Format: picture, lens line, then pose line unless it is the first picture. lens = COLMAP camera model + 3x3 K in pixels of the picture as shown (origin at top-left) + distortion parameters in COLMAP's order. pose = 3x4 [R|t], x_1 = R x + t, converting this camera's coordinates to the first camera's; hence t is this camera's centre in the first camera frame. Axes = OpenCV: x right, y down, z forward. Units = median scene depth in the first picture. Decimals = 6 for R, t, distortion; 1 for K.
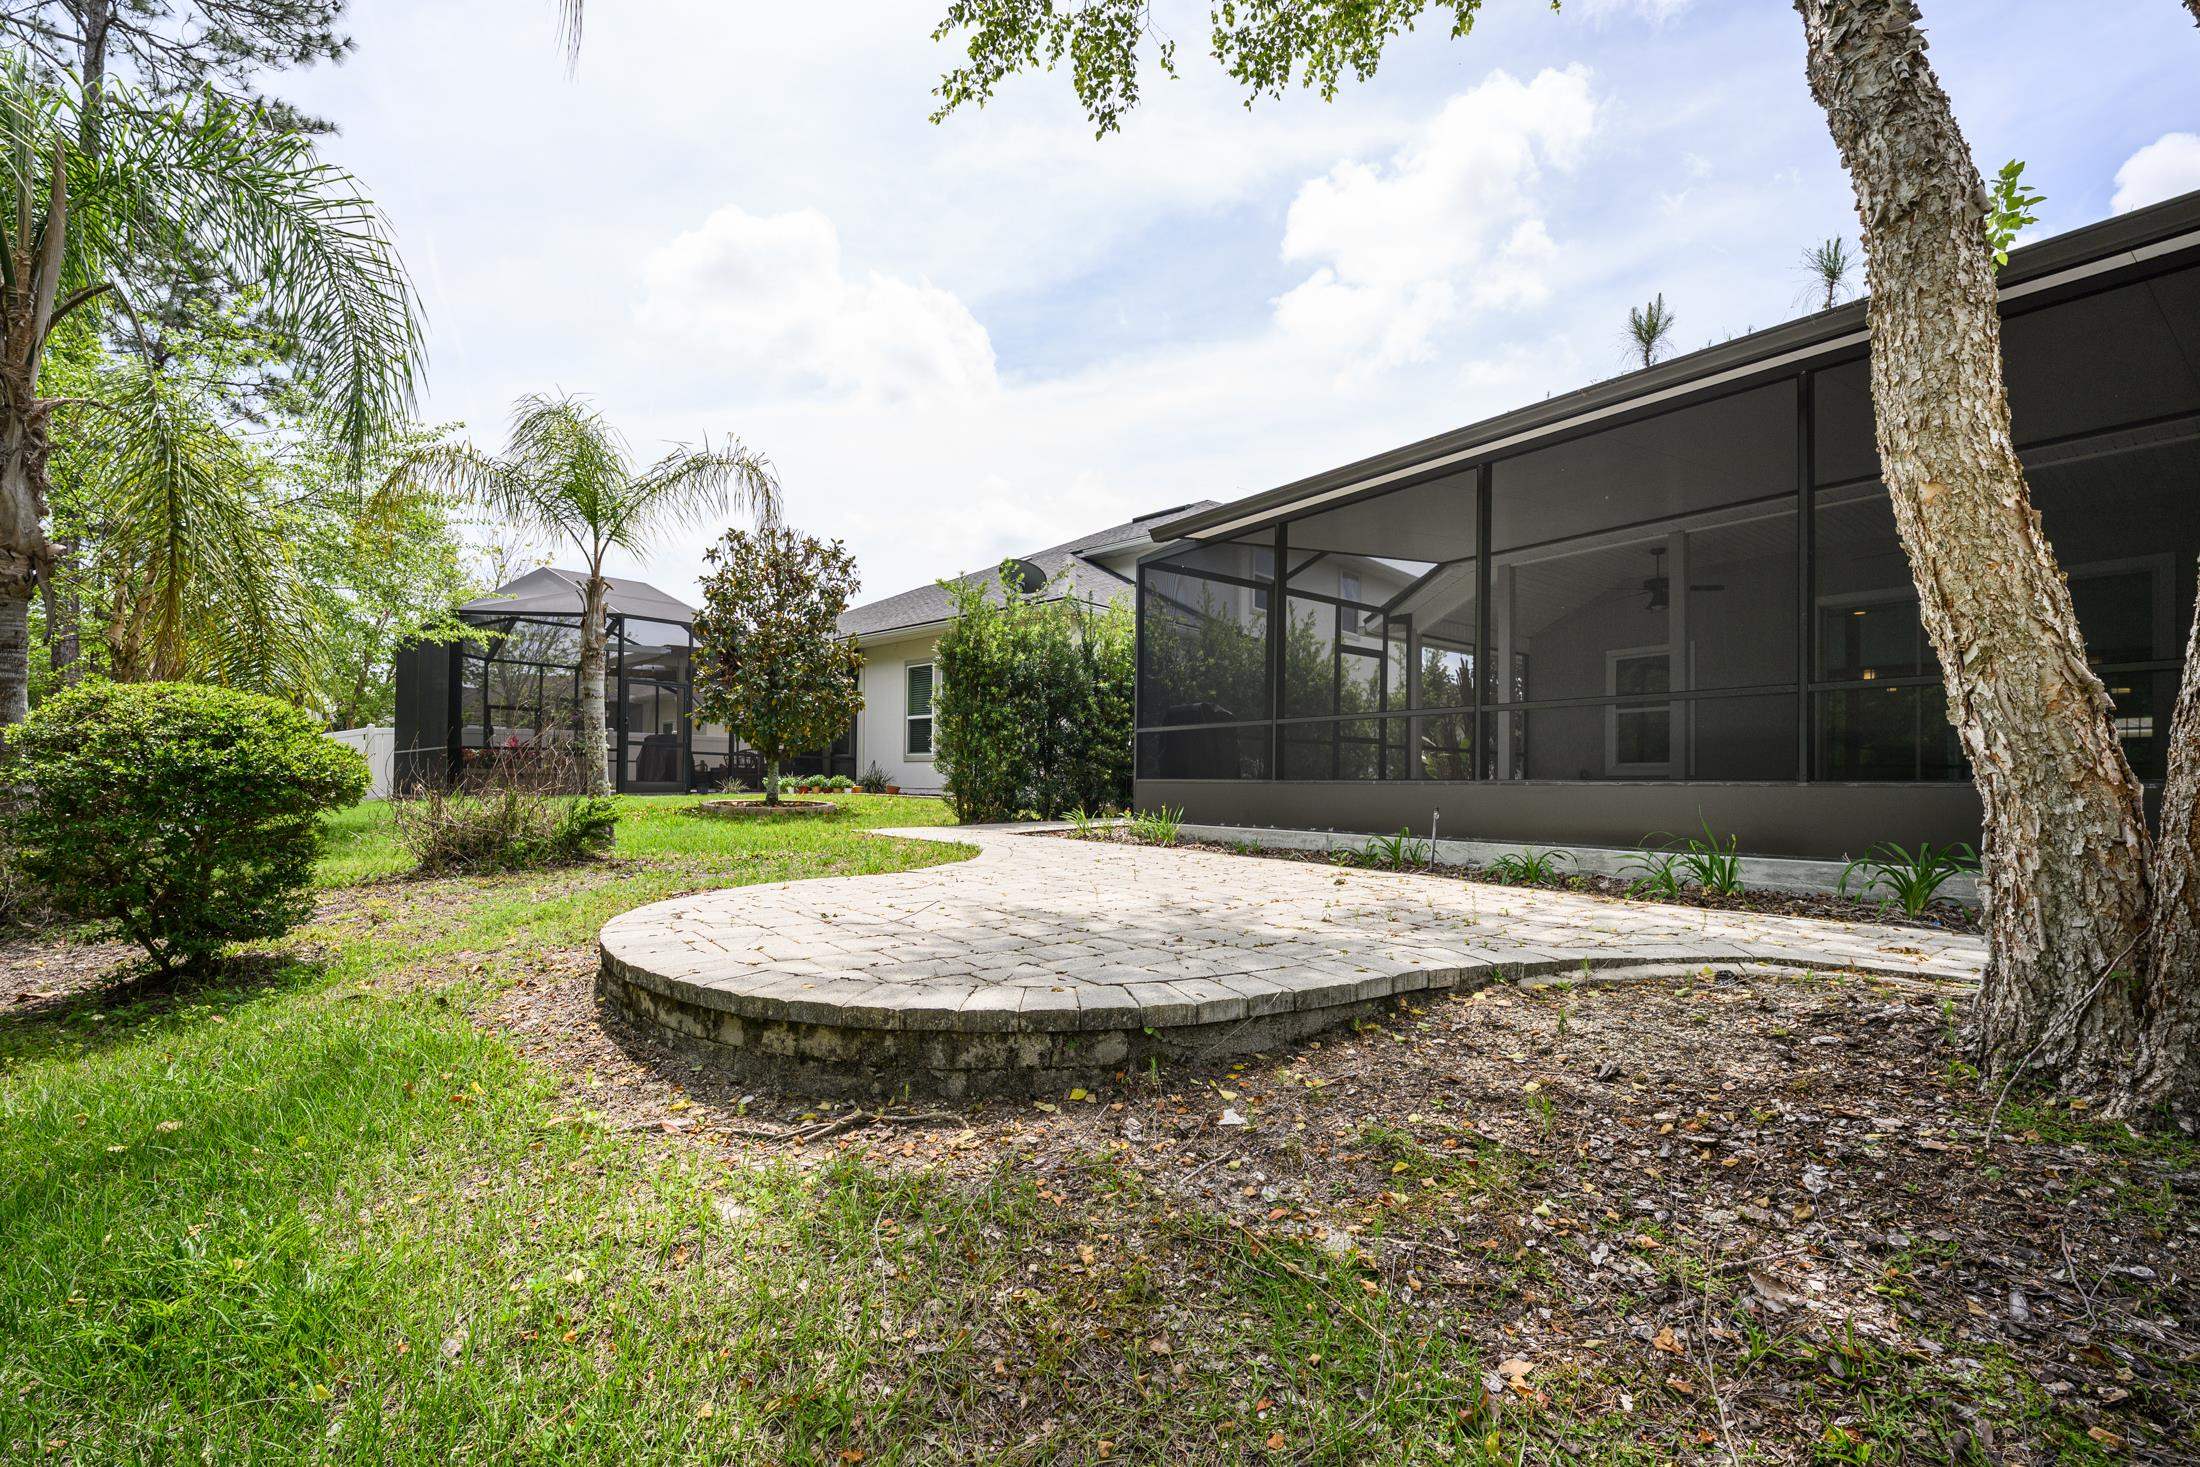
lens RADIAL K [[926.8, 0, 1099.8], [0, 926.8, 774.1], [0, 0, 1]] dist [-0.033268, 0.000625]
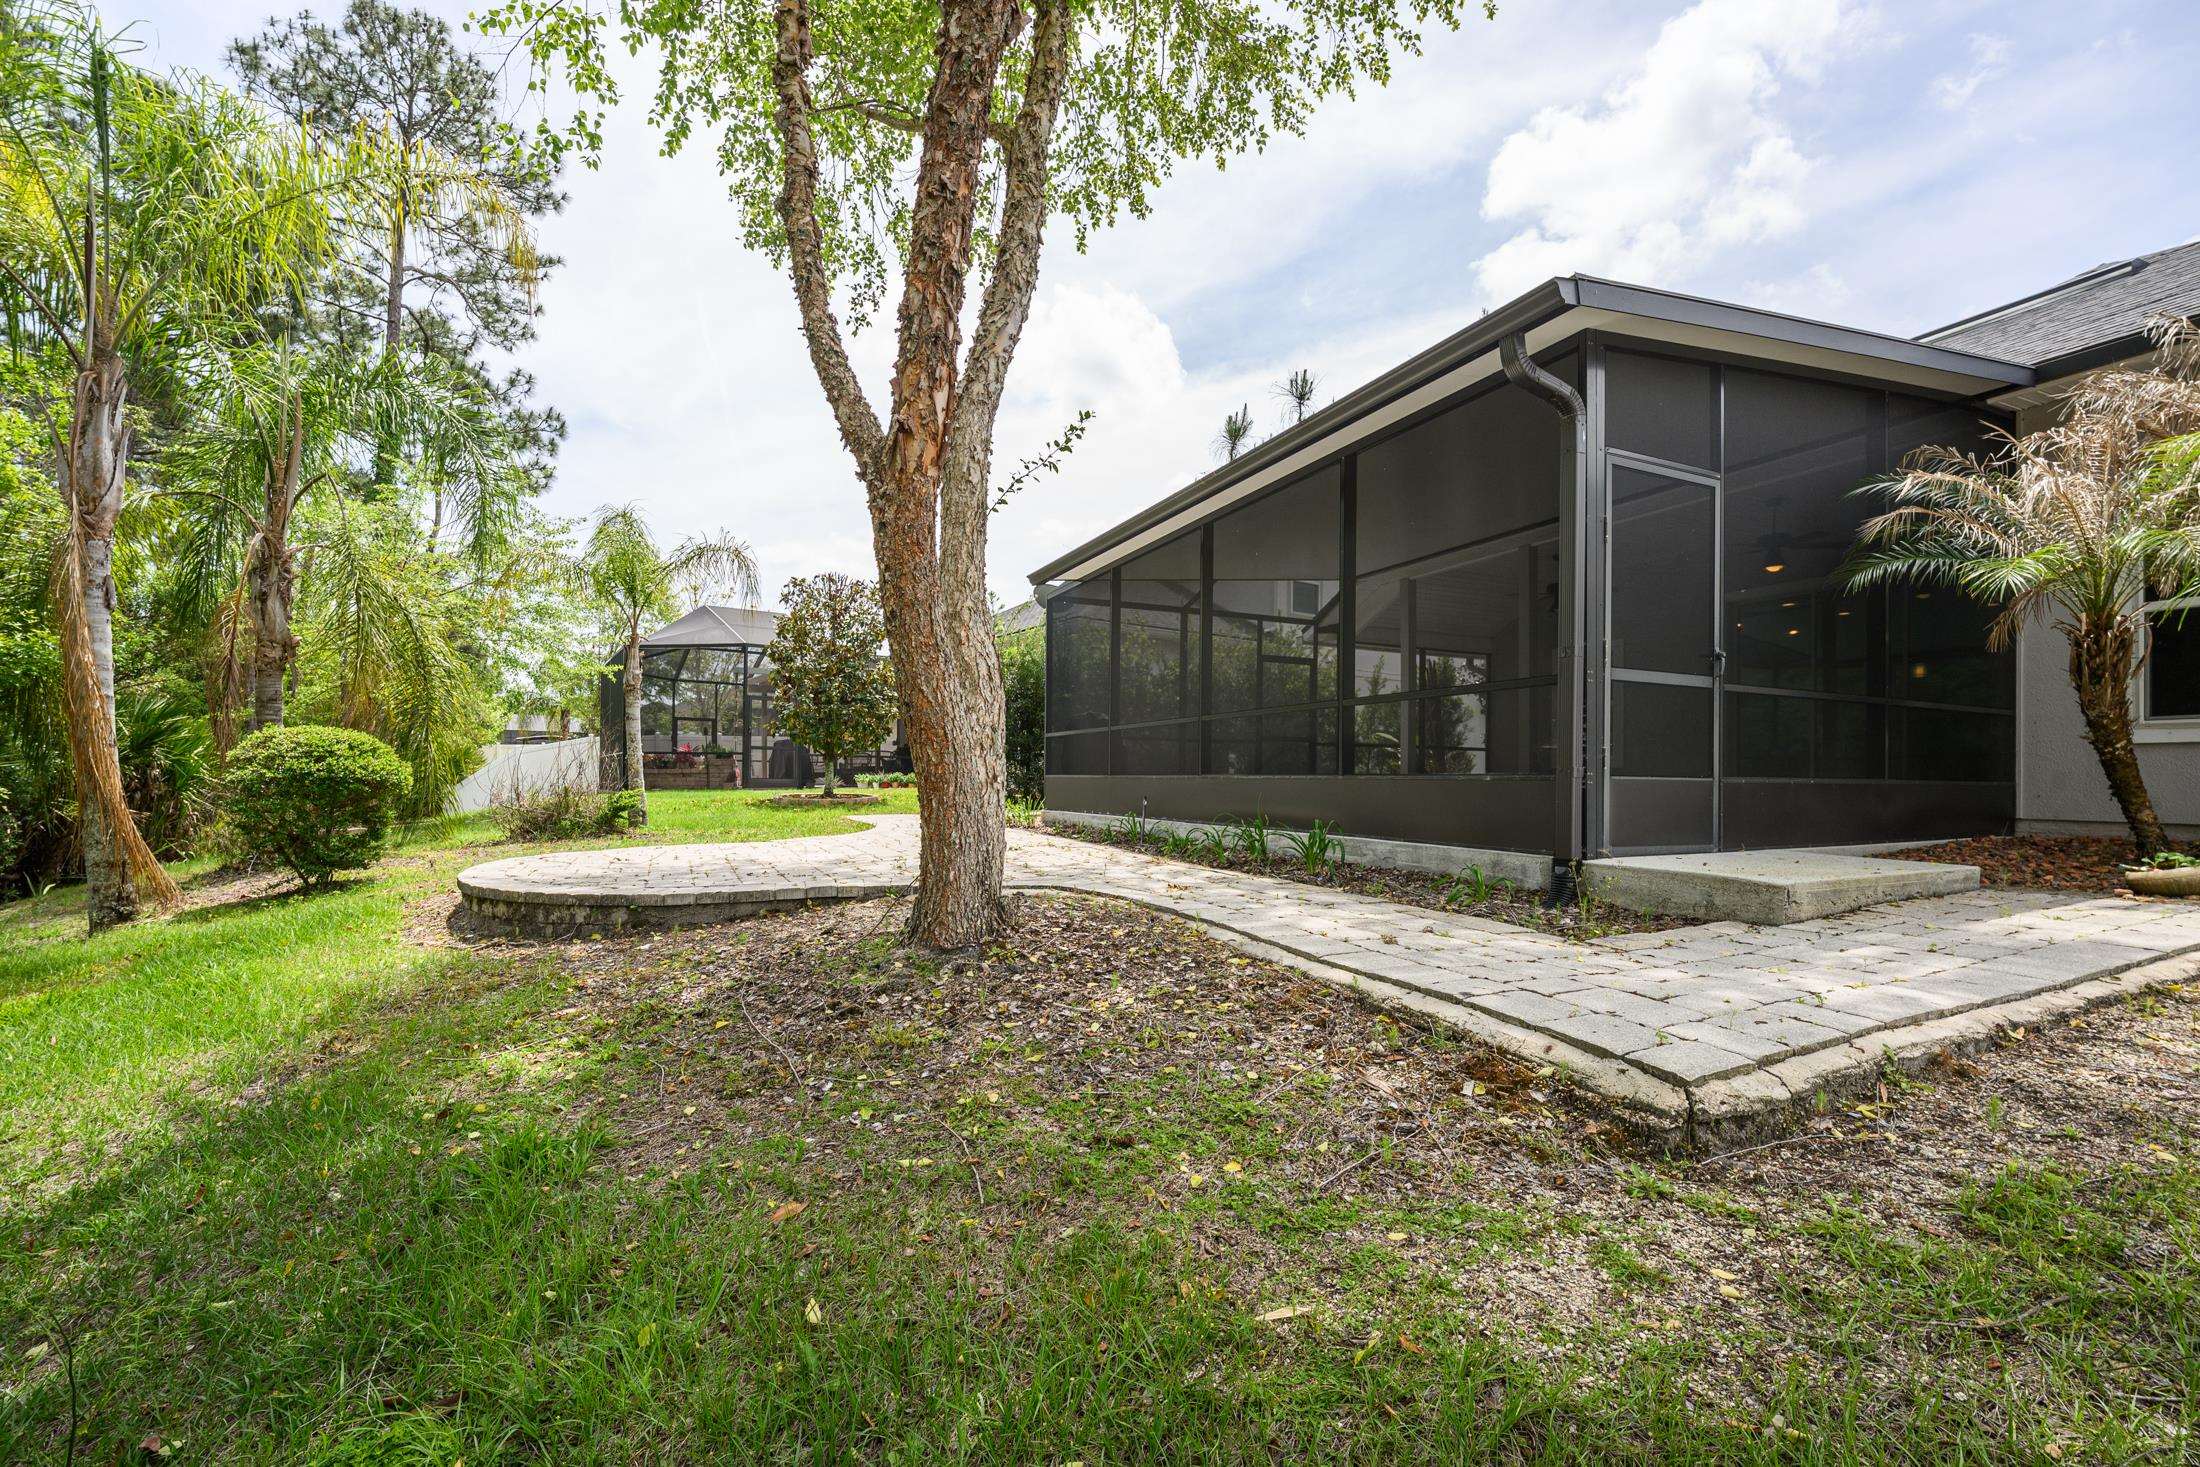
lens RADIAL K [[953.9, 0, 1100.0], [0, 953.9, 733.5], [0, 0, 1]] dist [0.009673, -0.016693]
pose [[0.968860, -0.012444, -0.247297, 0.499061], [0.003181, 0.999279, -0.037821, -0.004251], [0.247589, 0.035856, 0.968201, -0.241371]]
